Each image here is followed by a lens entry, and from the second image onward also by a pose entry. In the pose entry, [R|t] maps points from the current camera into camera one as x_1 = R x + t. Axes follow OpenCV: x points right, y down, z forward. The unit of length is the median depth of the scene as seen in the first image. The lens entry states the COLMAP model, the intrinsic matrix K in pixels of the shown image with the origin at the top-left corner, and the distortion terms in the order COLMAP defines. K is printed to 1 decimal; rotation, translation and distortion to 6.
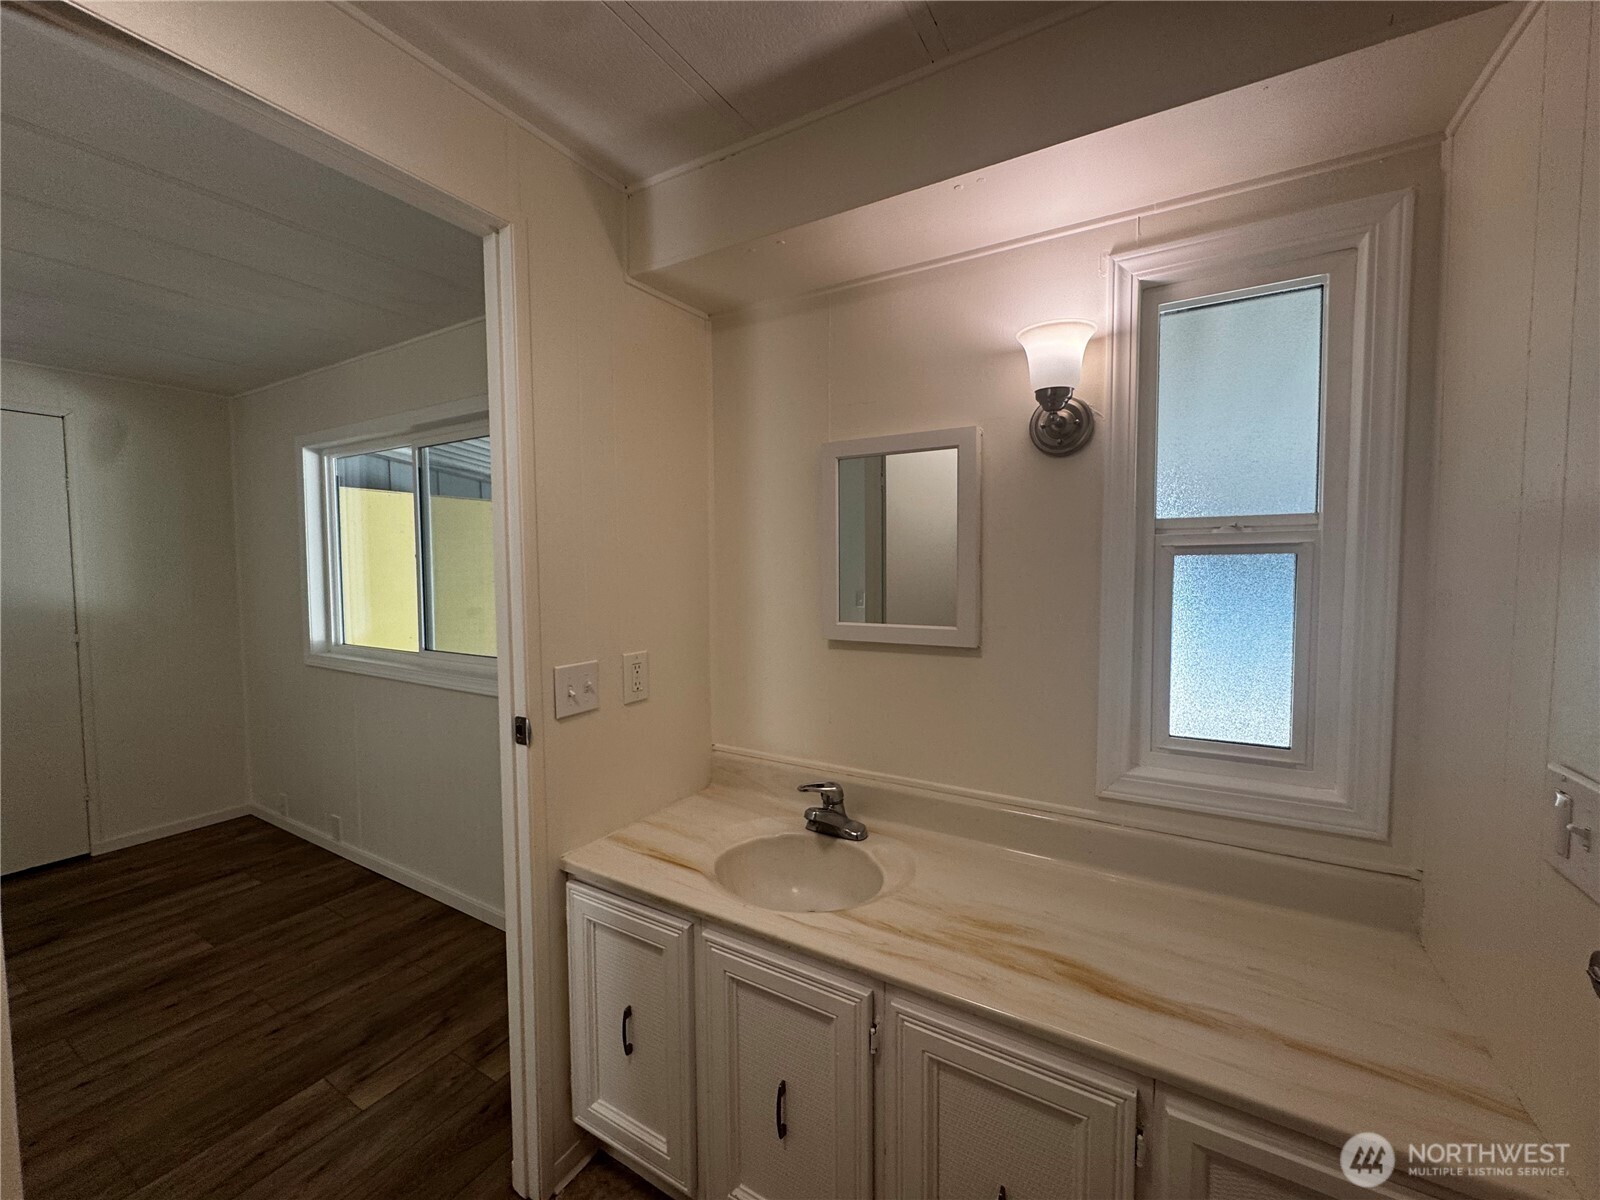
lens RADIAL K [[640.3, 0, 802.5], [0, 640.3, 598.5], [0, 0, 1]] dist [0.000110, -0.000598]
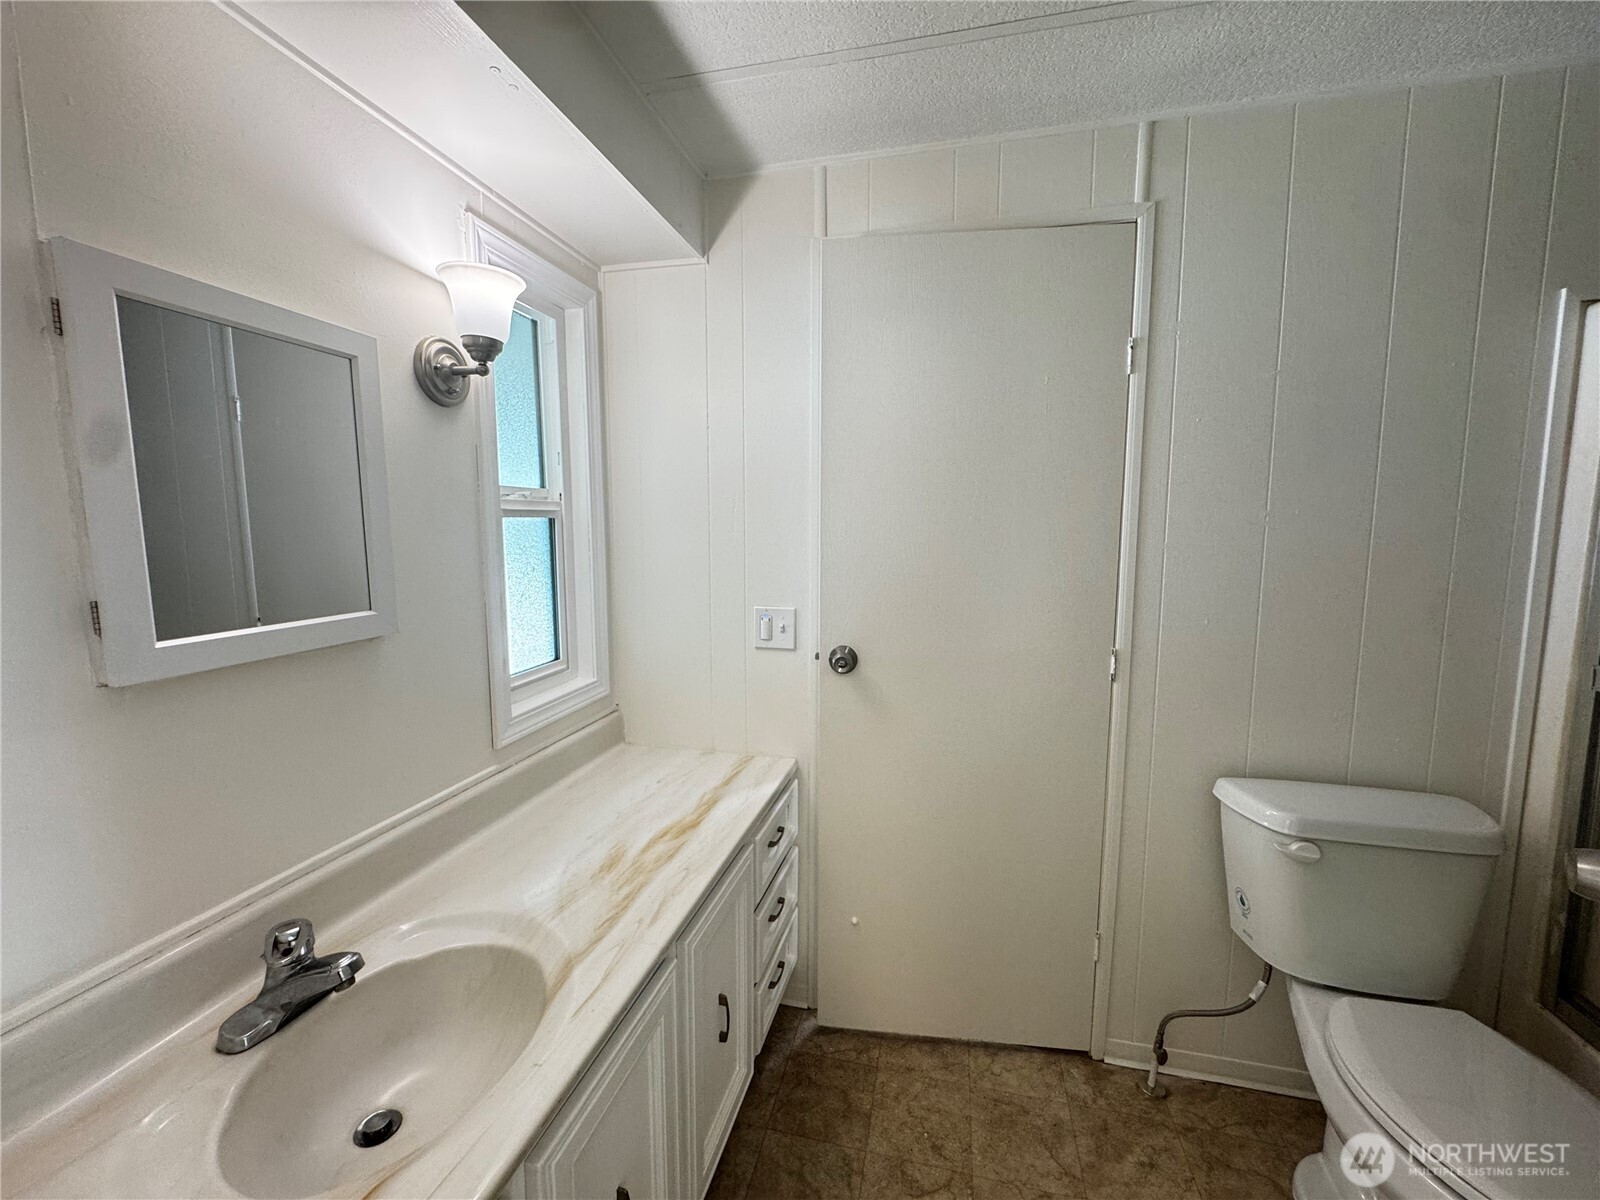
lens RADIAL K [[640.3, 0, 797.8], [0, 640.3, 598.0], [0, 0, 1]] dist [0.000110, -0.000598]
pose [[-0.280664, -0.098811, 0.954706, -0.762935], [0.058835, 0.991045, 0.119868, -0.035664], [-0.958001, 0.089812, -0.272337, 0.947790]]
